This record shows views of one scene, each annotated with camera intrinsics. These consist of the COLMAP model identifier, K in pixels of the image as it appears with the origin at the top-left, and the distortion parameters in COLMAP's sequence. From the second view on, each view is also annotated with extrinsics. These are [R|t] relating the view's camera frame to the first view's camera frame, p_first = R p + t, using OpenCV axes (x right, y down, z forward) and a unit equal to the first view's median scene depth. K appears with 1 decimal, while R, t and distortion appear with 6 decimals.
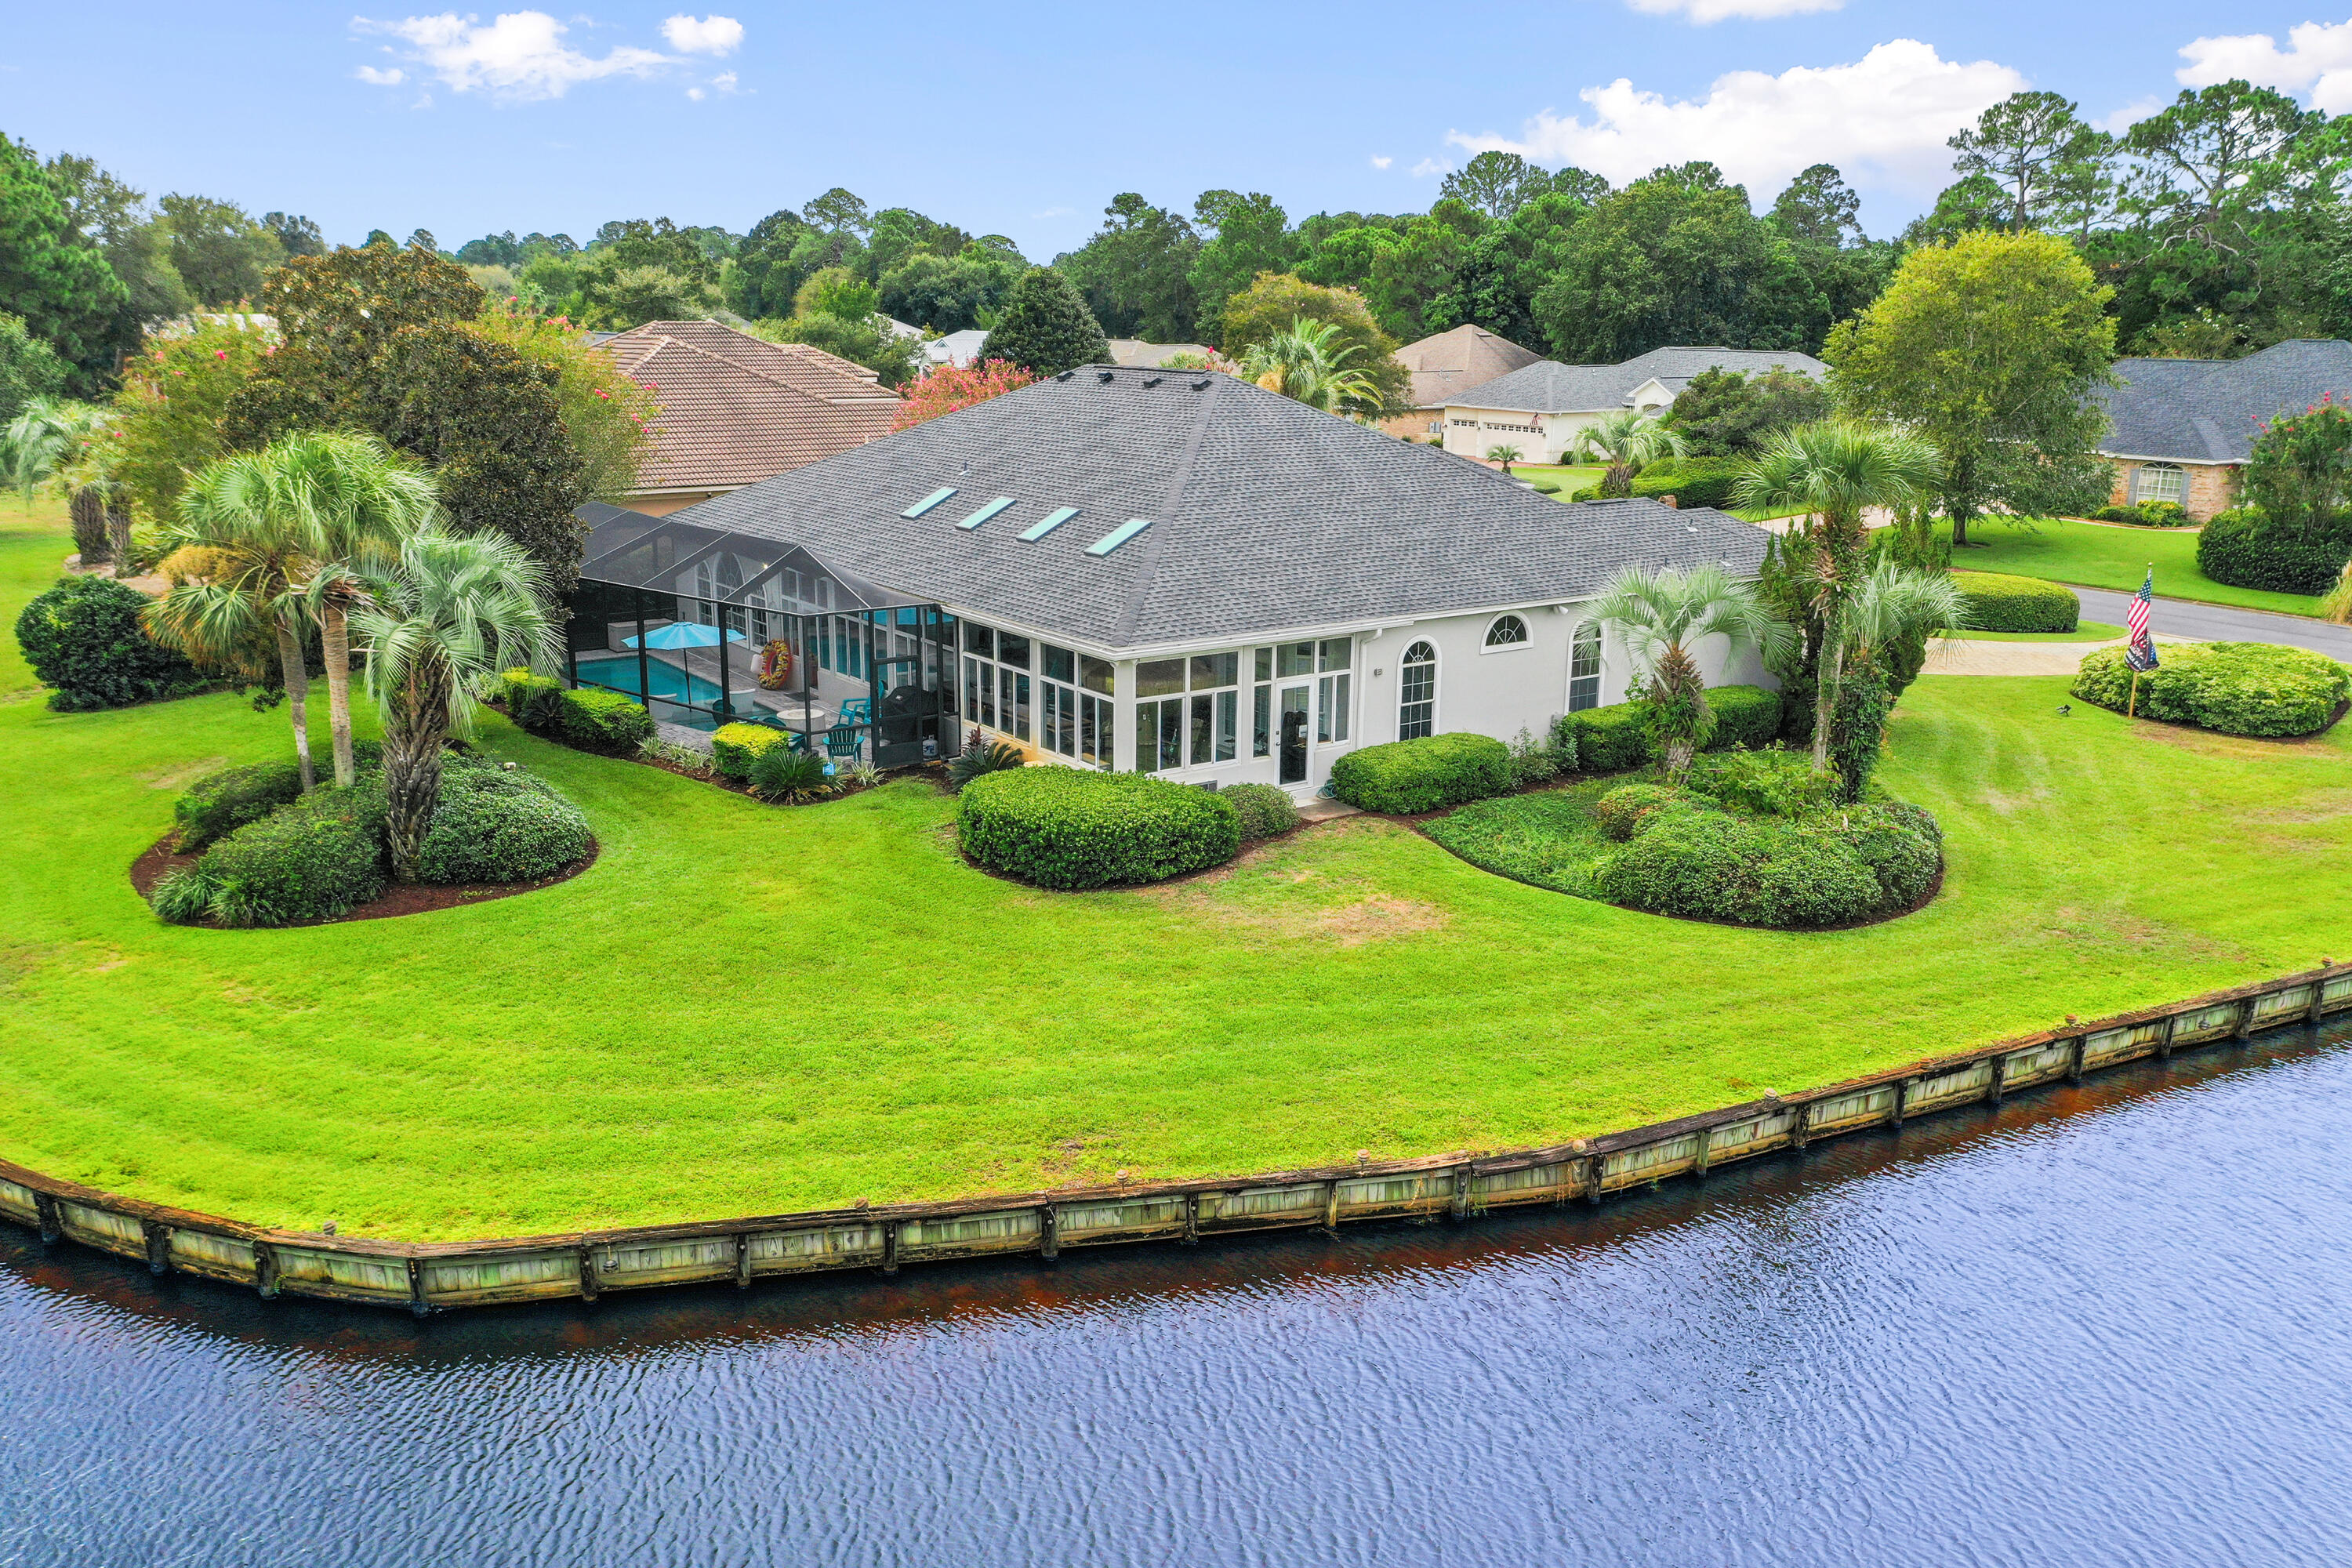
lens RADIAL K [[1827.4, 0, 1187.1], [0, 1827.4, 780.2], [0, 0, 1]] dist [-0.009115, -0.005479]
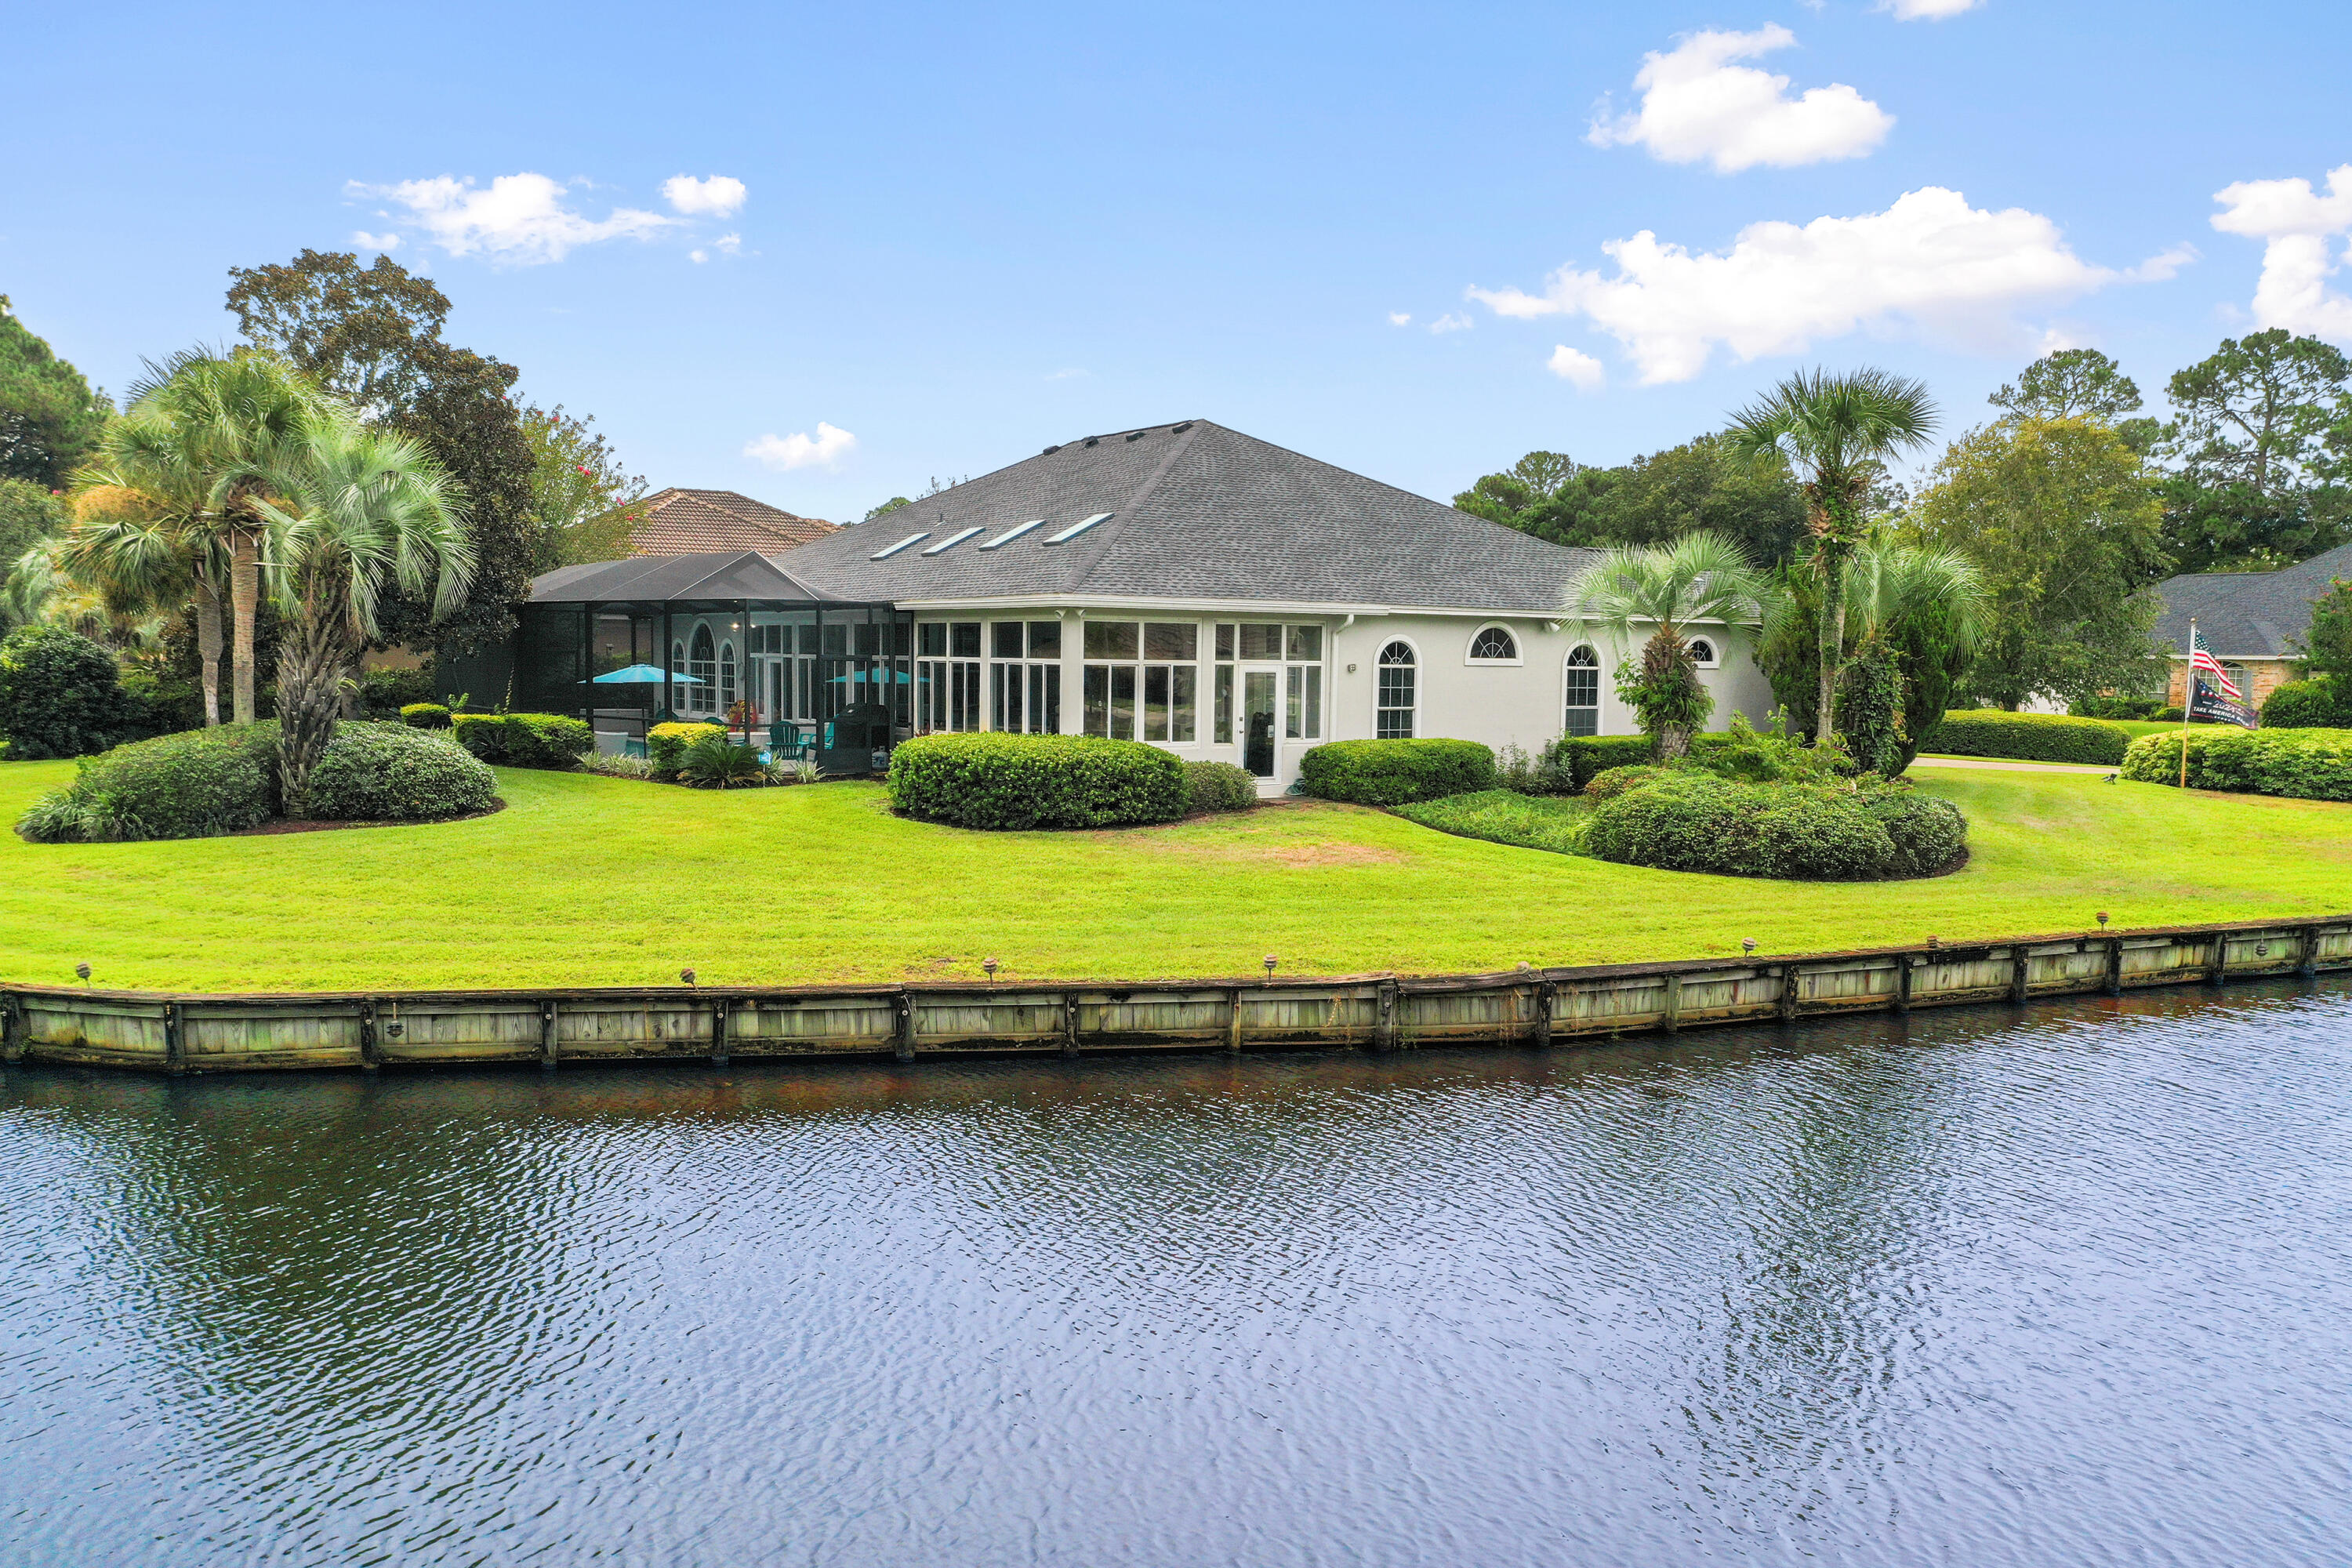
lens RADIAL K [[1871.9, 0, 1158.1], [0, 1871.9, 752.0], [0, 0, 1]] dist [-0.012171, -0.003267]
pose [[0.999231, 0.008080, -0.038359, 0.051429], [-0.014107, 0.987090, -0.159543, 0.168700], [0.036575, 0.159961, 0.986445, 0.066061]]
